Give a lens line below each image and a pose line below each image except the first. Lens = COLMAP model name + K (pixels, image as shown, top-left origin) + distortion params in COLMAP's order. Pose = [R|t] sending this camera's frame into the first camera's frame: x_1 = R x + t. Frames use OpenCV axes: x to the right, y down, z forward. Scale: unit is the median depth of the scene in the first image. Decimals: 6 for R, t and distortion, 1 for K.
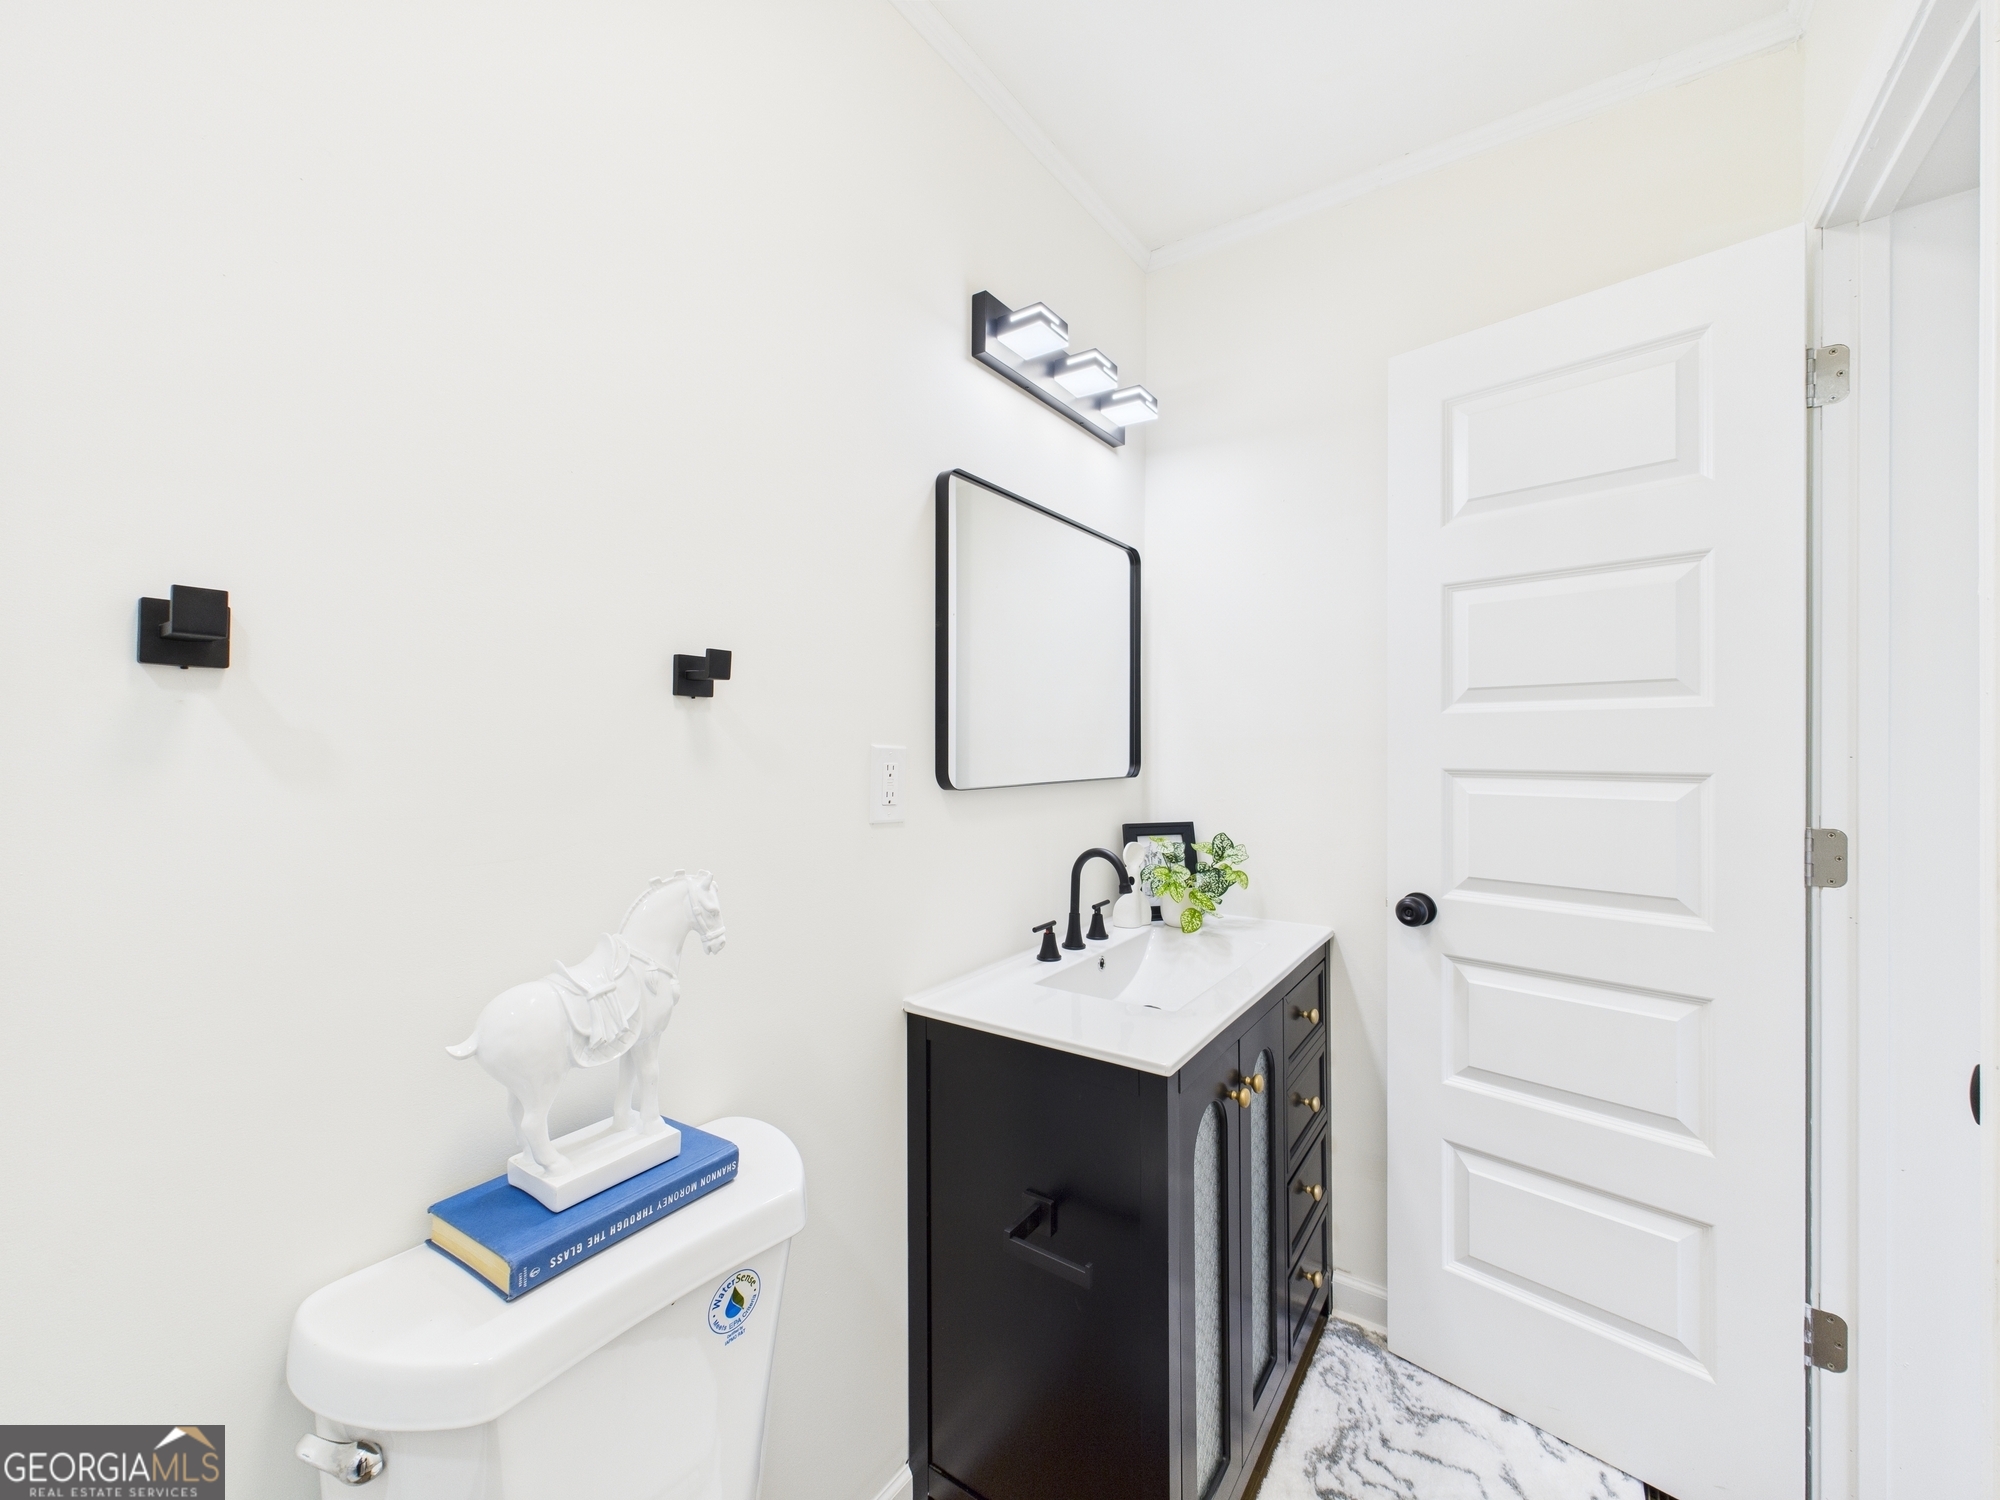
lens RADIAL K [[795.1, 0, 1003.6], [0, 795.1, 757.9], [0, 0, 1]] dist [0.000379, 0.000071]
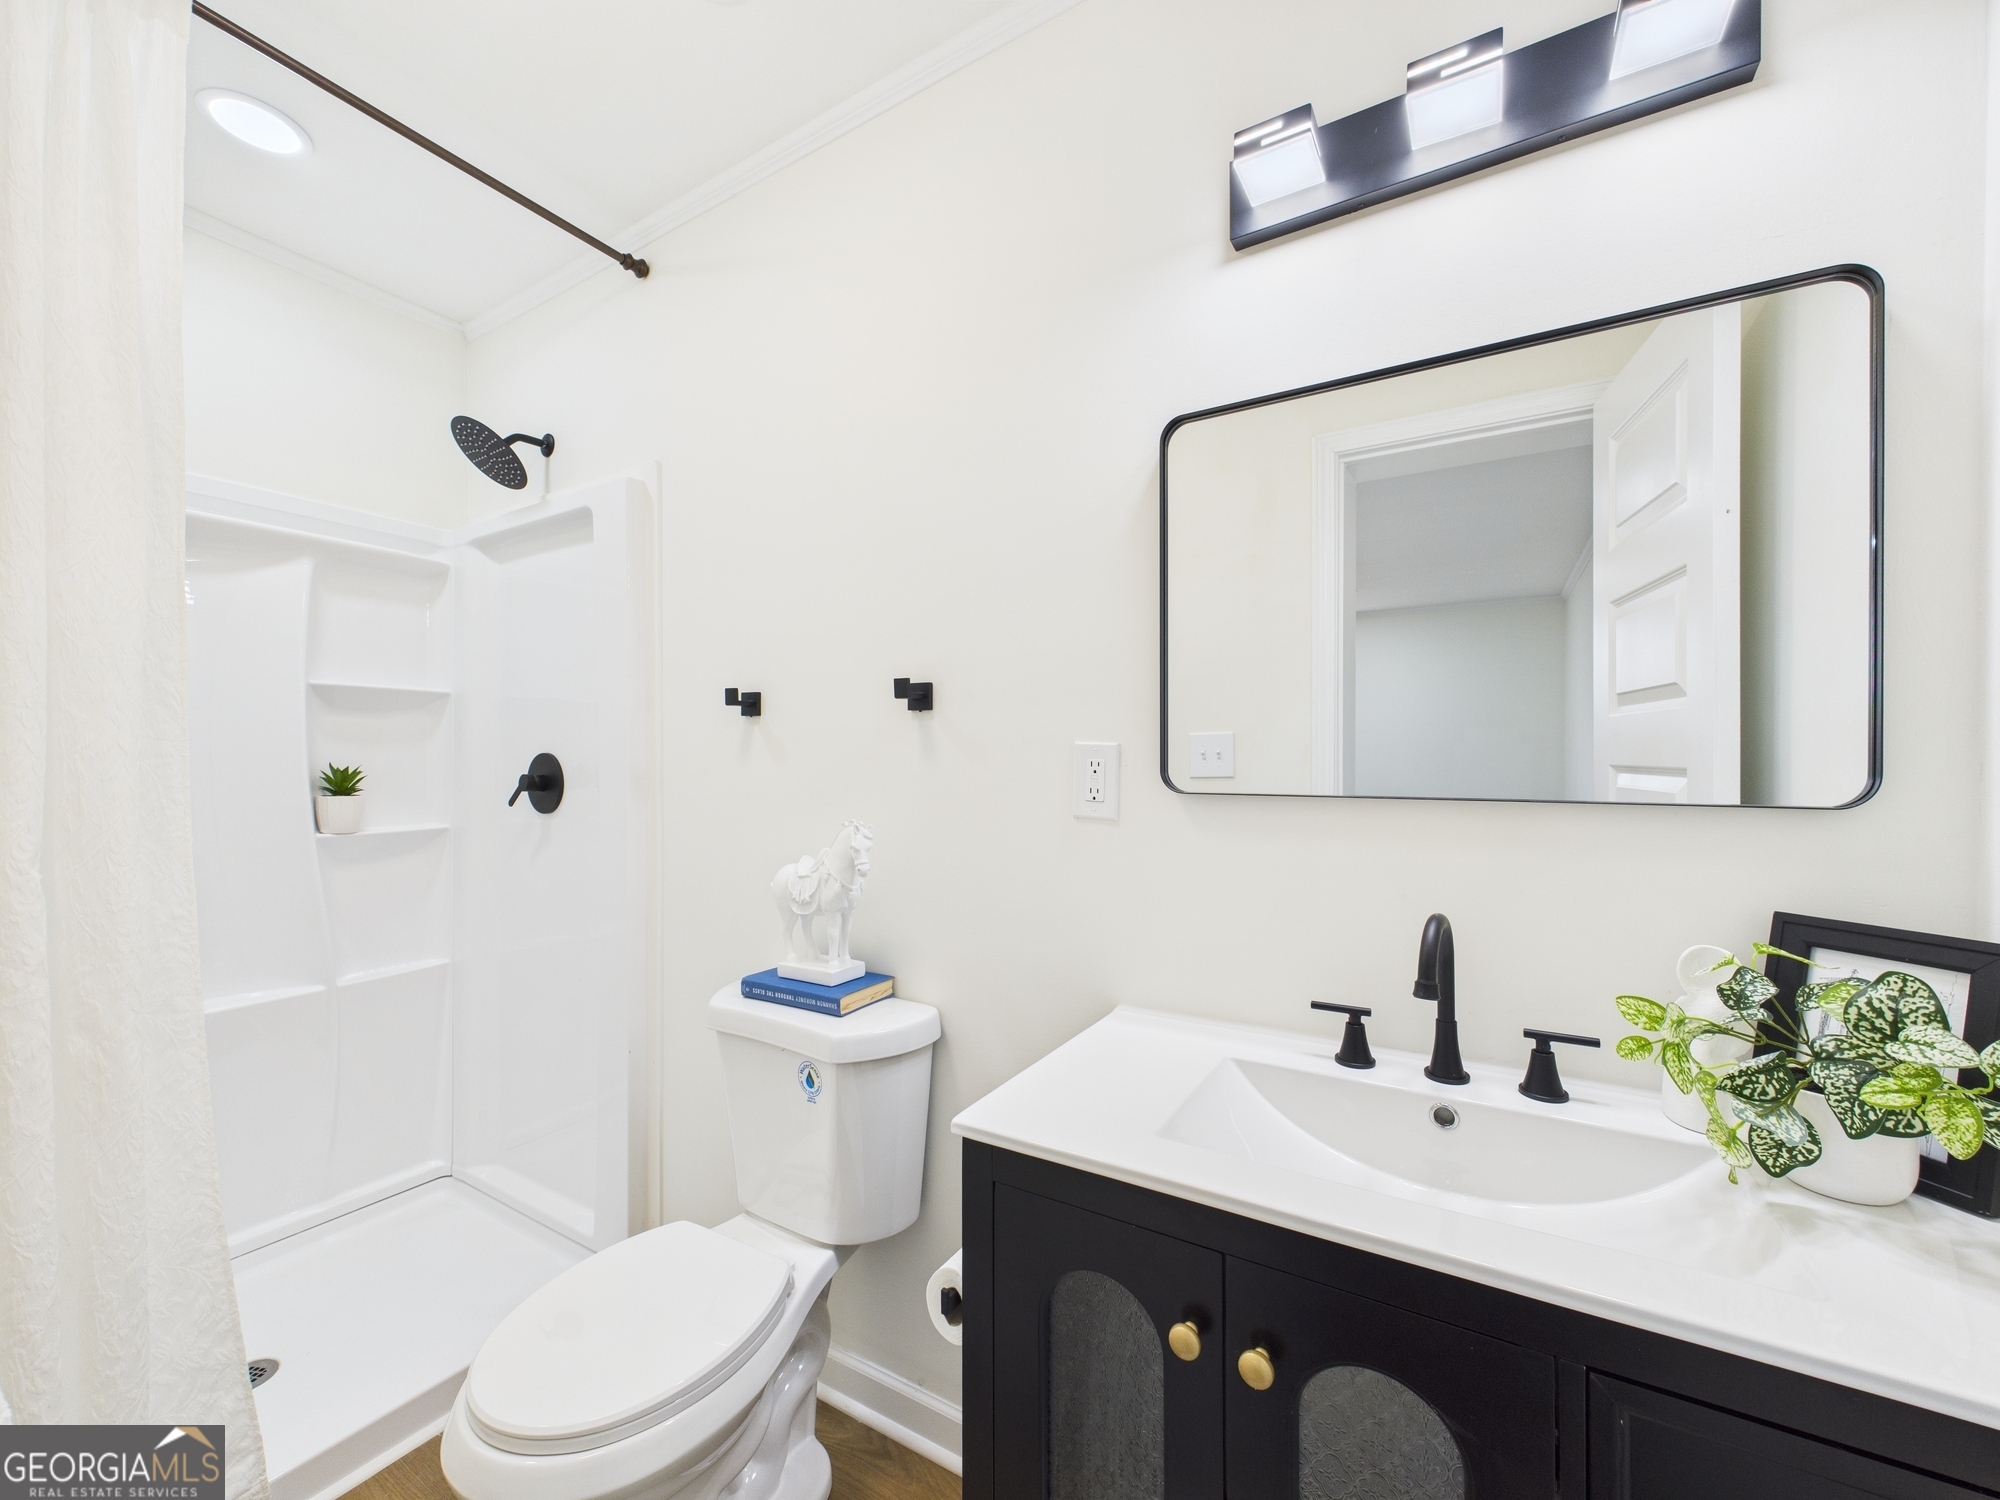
lens RADIAL K [[795.1, 0, 1003.6], [0, 795.1, 757.9], [0, 0, 1]] dist [0.000379, 0.000071]
pose [[0.059086, 0.007830, -0.998222, 0.852176], [-0.002770, 0.999967, 0.007679, -0.002905], [0.998249, 0.002312, 0.059105, 0.826130]]
